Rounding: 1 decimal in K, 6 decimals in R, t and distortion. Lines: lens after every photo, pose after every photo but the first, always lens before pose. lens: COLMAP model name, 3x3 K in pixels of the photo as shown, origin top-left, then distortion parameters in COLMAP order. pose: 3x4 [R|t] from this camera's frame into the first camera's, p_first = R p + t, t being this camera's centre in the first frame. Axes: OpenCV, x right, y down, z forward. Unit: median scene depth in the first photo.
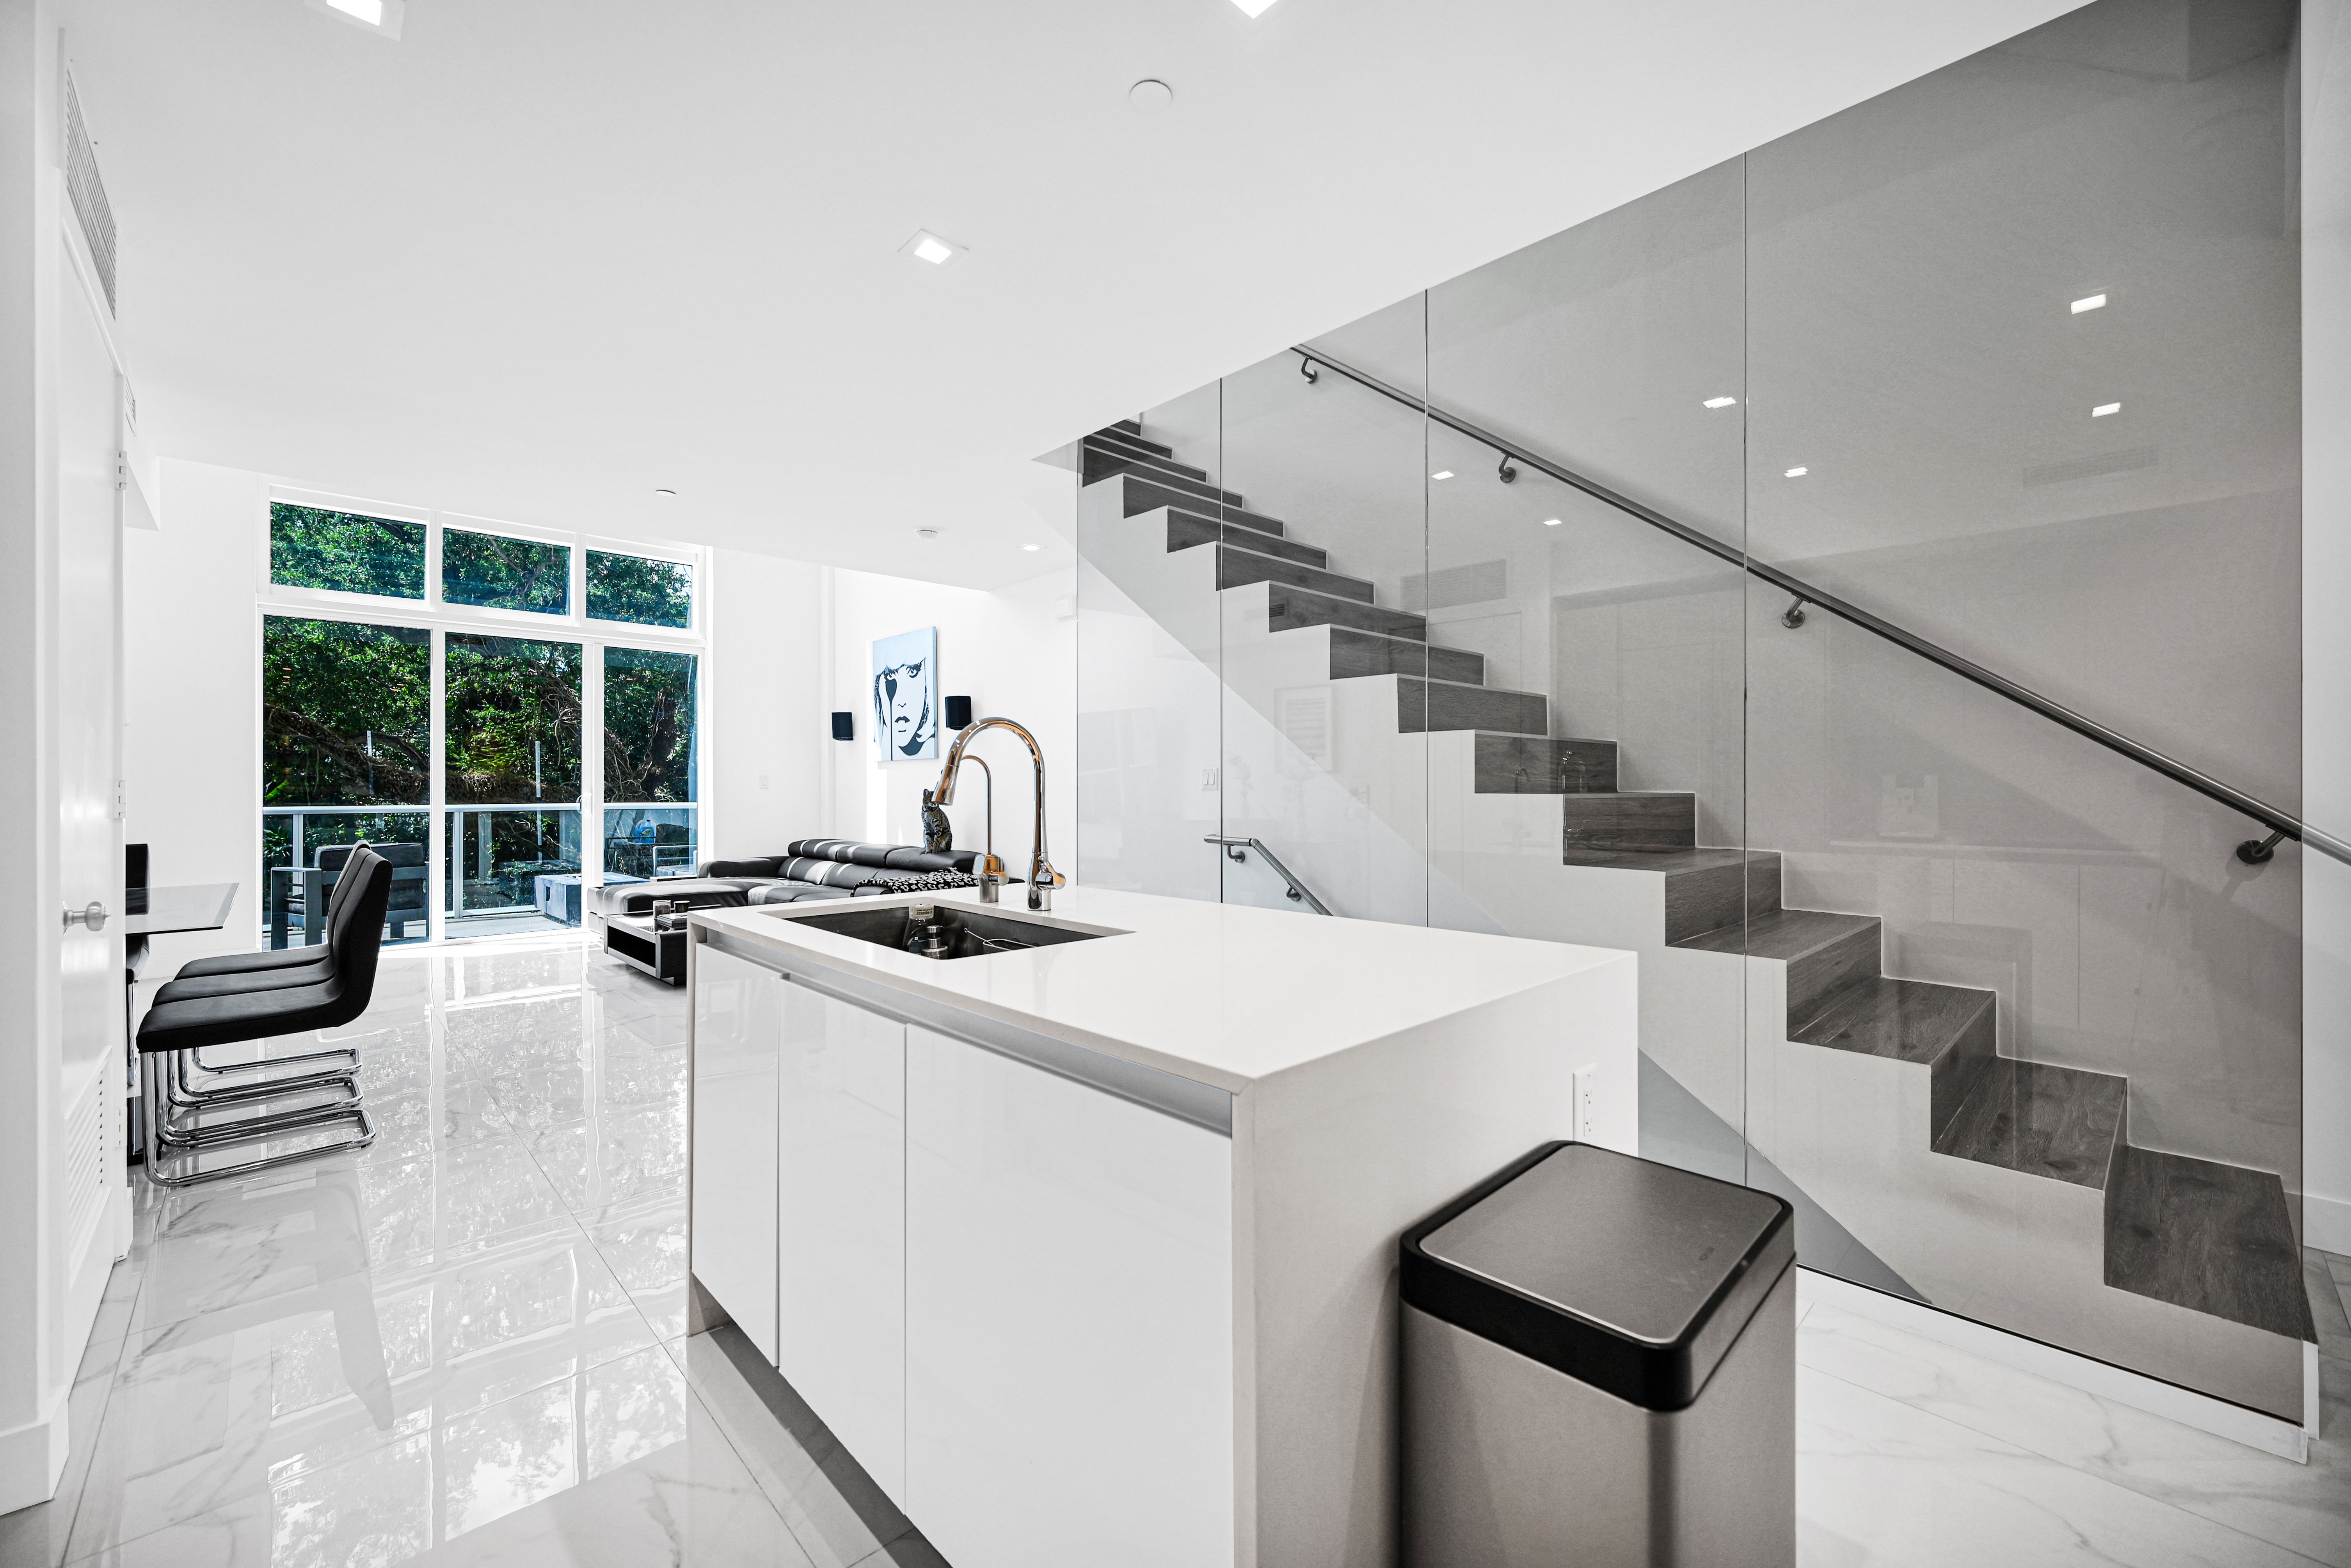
lens RADIAL K [[932.7, 0, 1173.8], [0, 932.7, 785.8], [0, 0, 1]] dist [-0.000483, 0.000175]
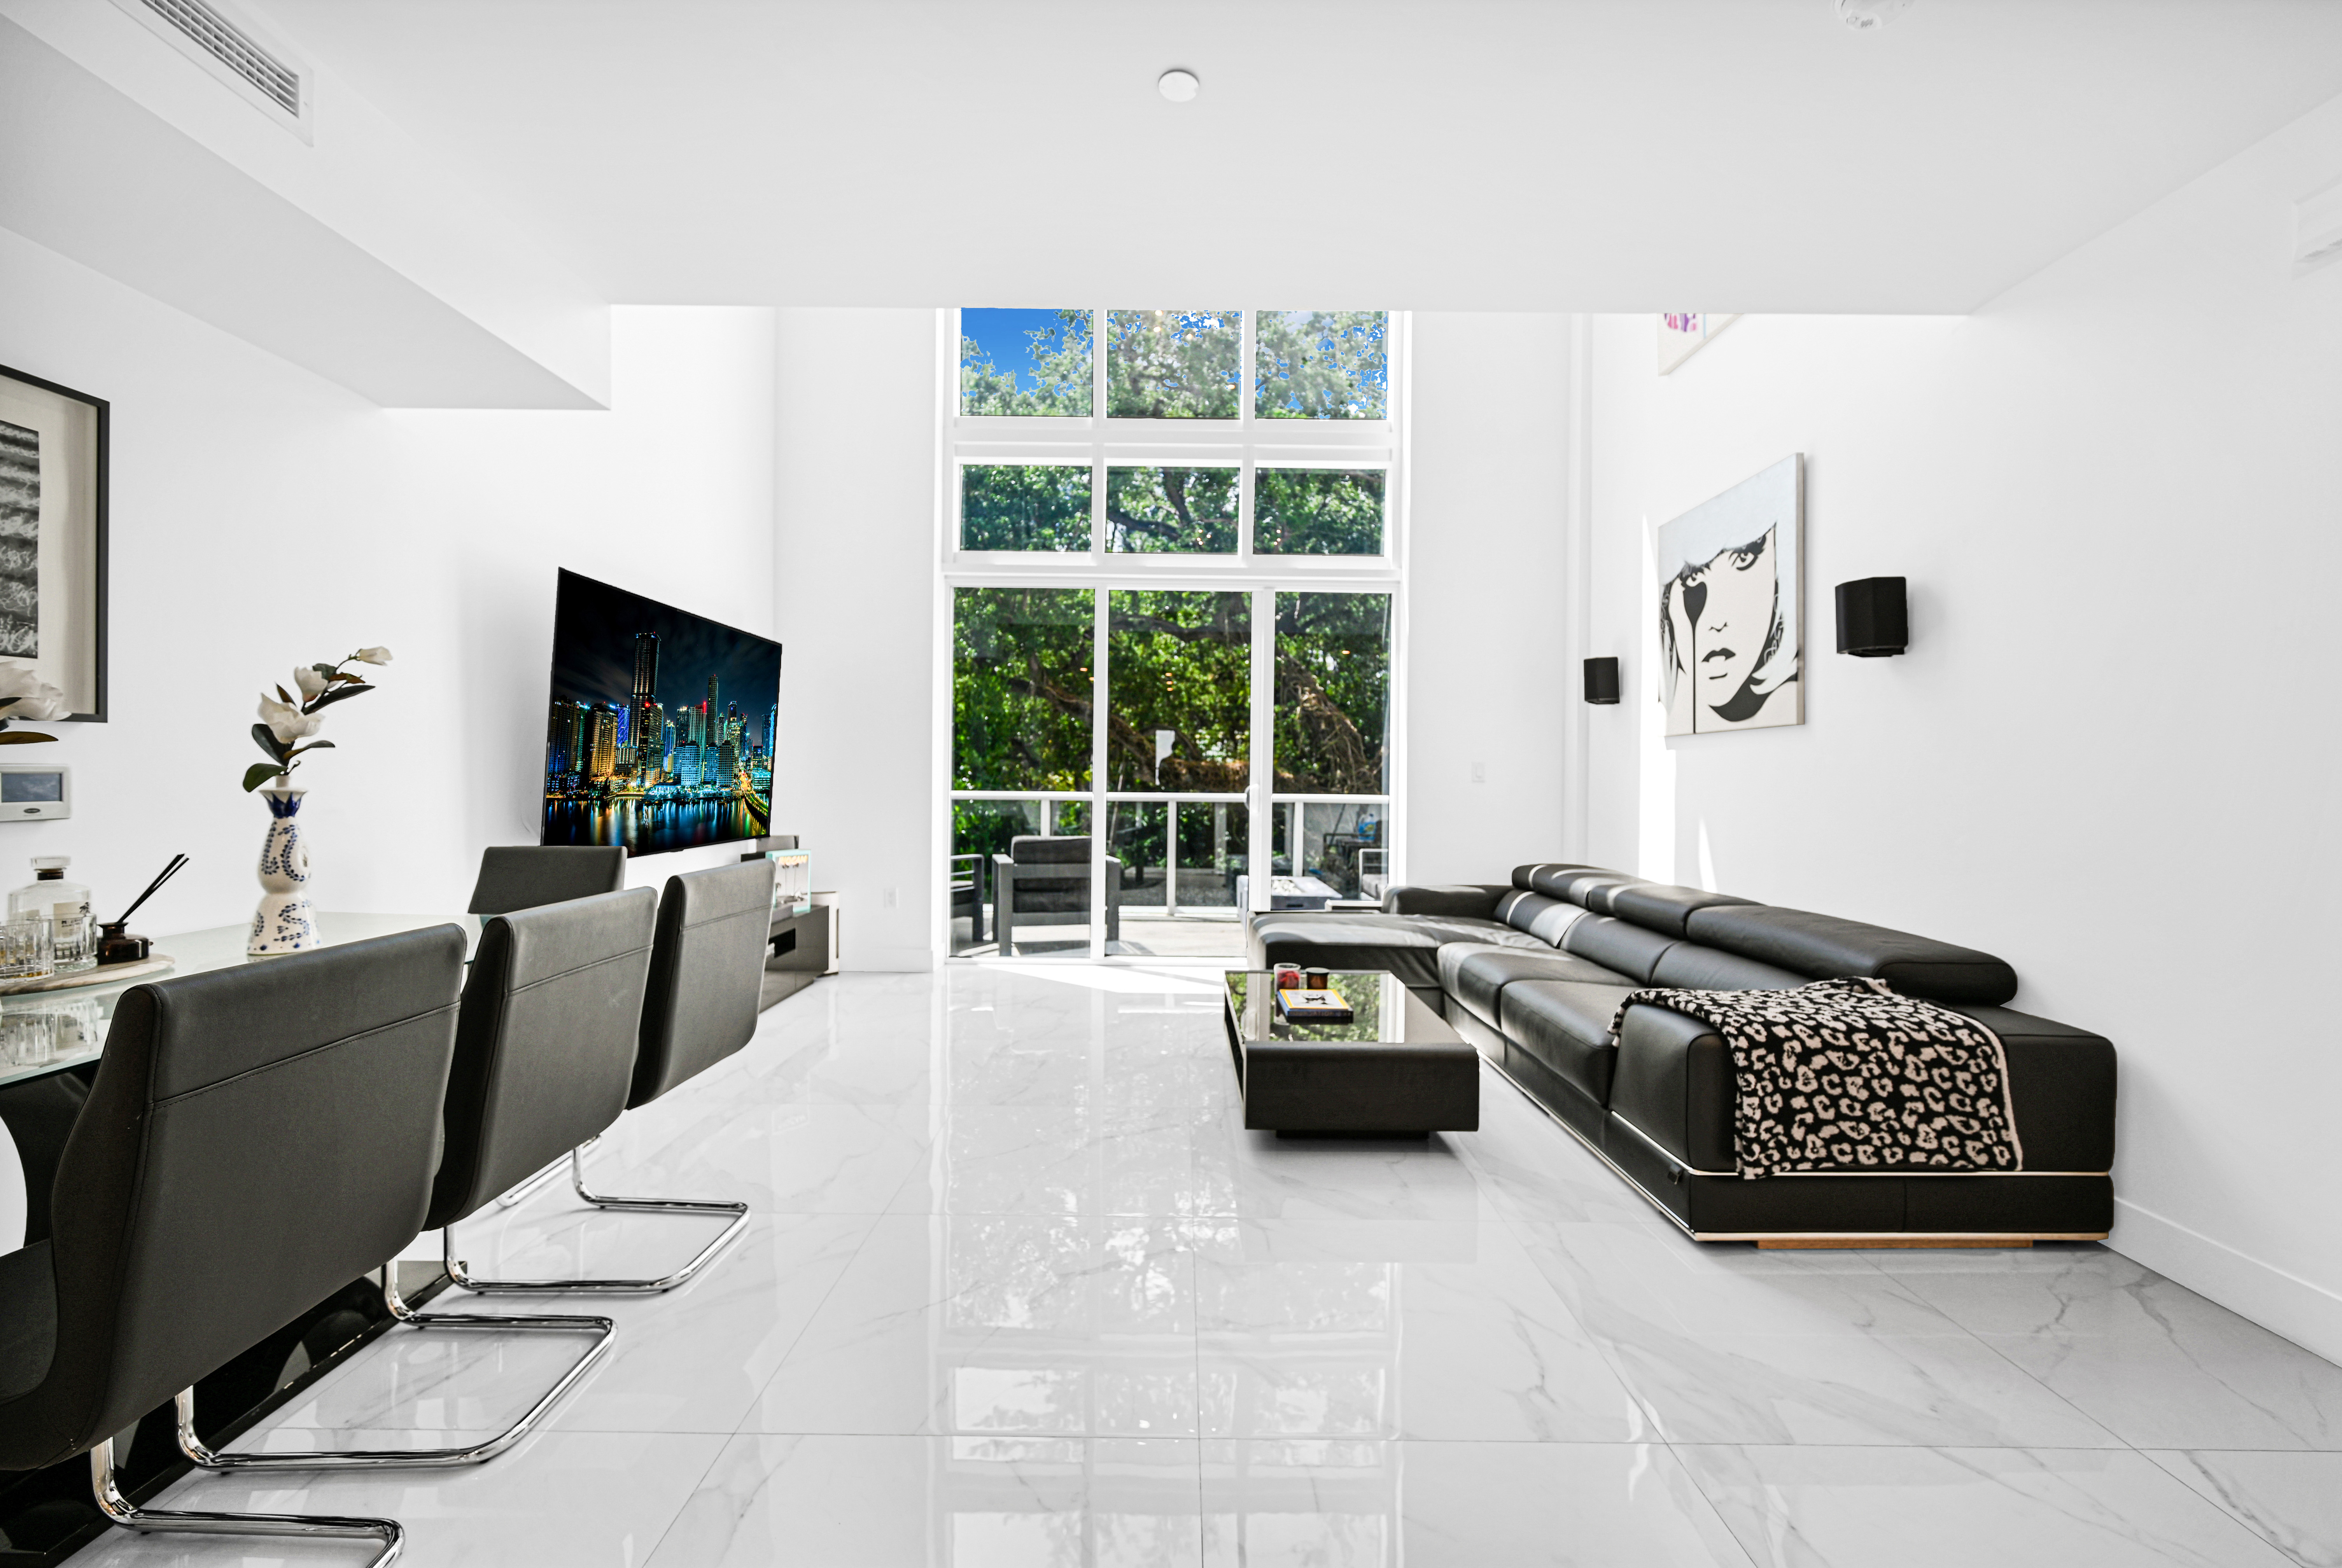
lens RADIAL K [[933.9, 0, 1163.8], [0, 933.9, 779.9], [0, 0, 1]] dist [-0.017415, 0.000044]
pose [[0.712640, 0.012567, -0.701417, -0.144216], [-0.014526, 0.999890, 0.003156, 0.002706], [0.701379, 0.007940, 0.712744, 0.400691]]
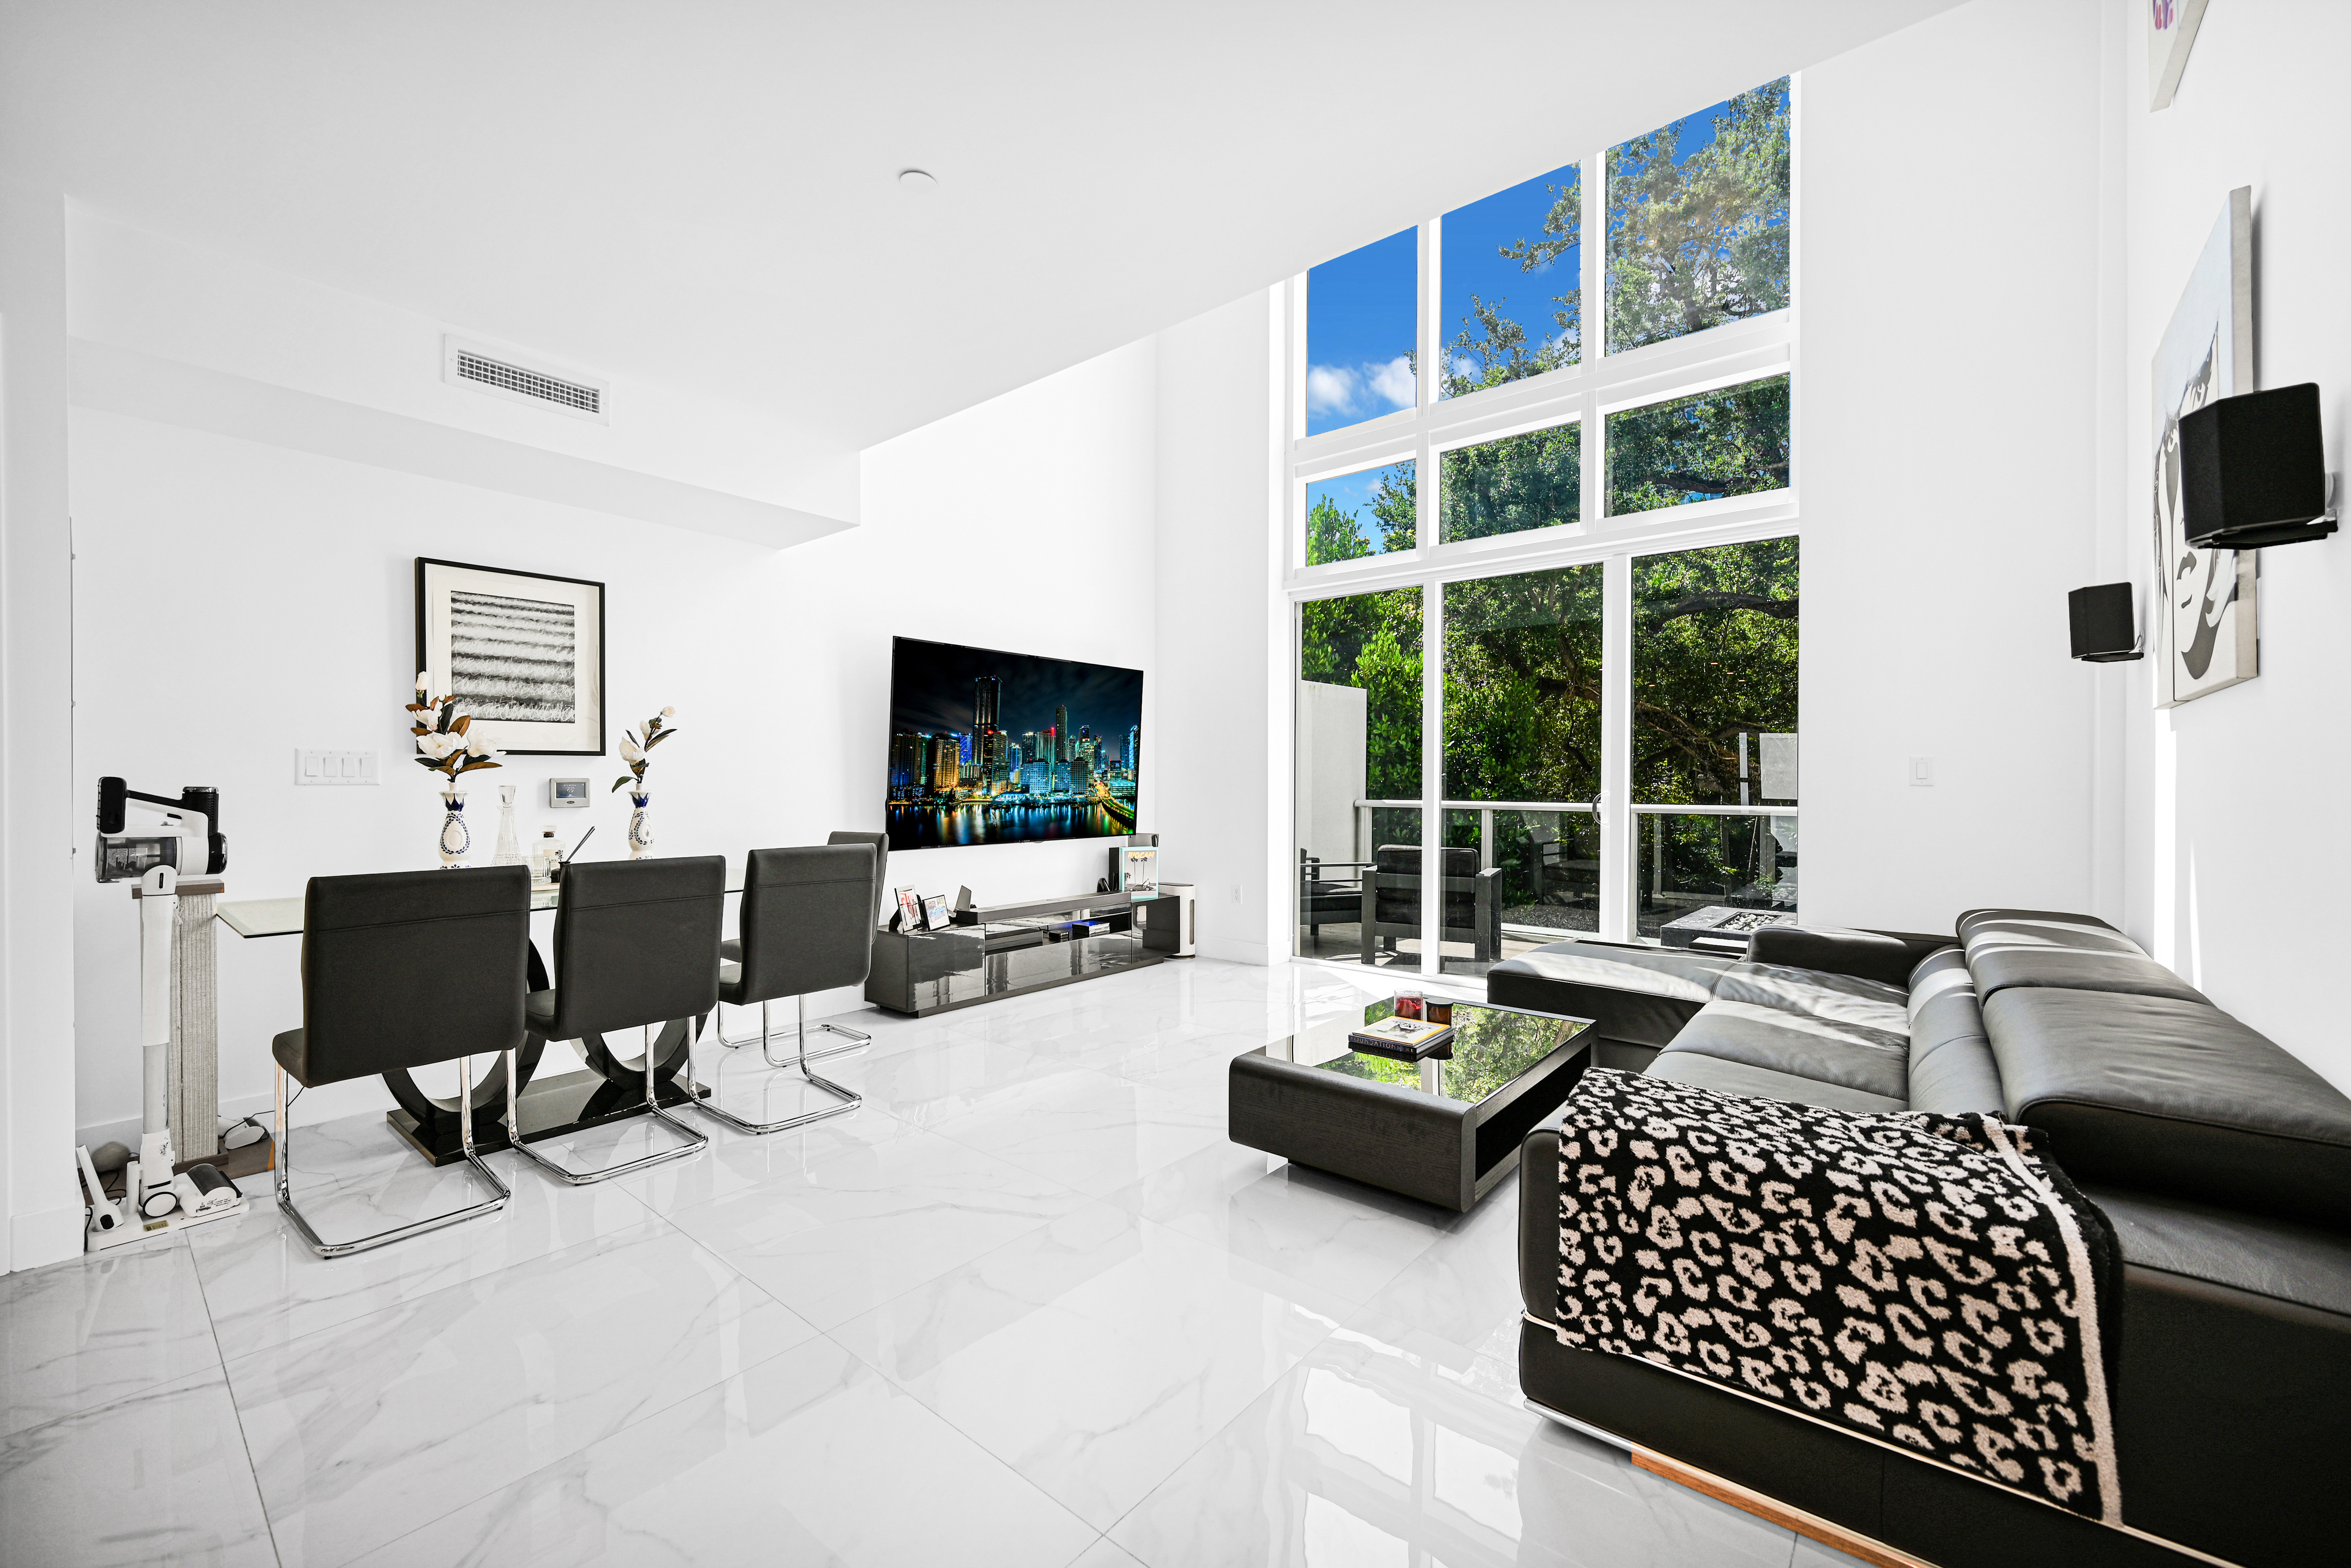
lens RADIAL K [[941.6, 0, 1181.3], [0, 941.6, 786.8], [0, 0, 1]] dist [-0.000140, -0.000560]
pose [[0.114102, 0.007419, -0.993441, -0.016479], [-0.002739, 0.999971, 0.007154, 0.001095], [0.993465, 0.001905, 0.114119, 0.631591]]
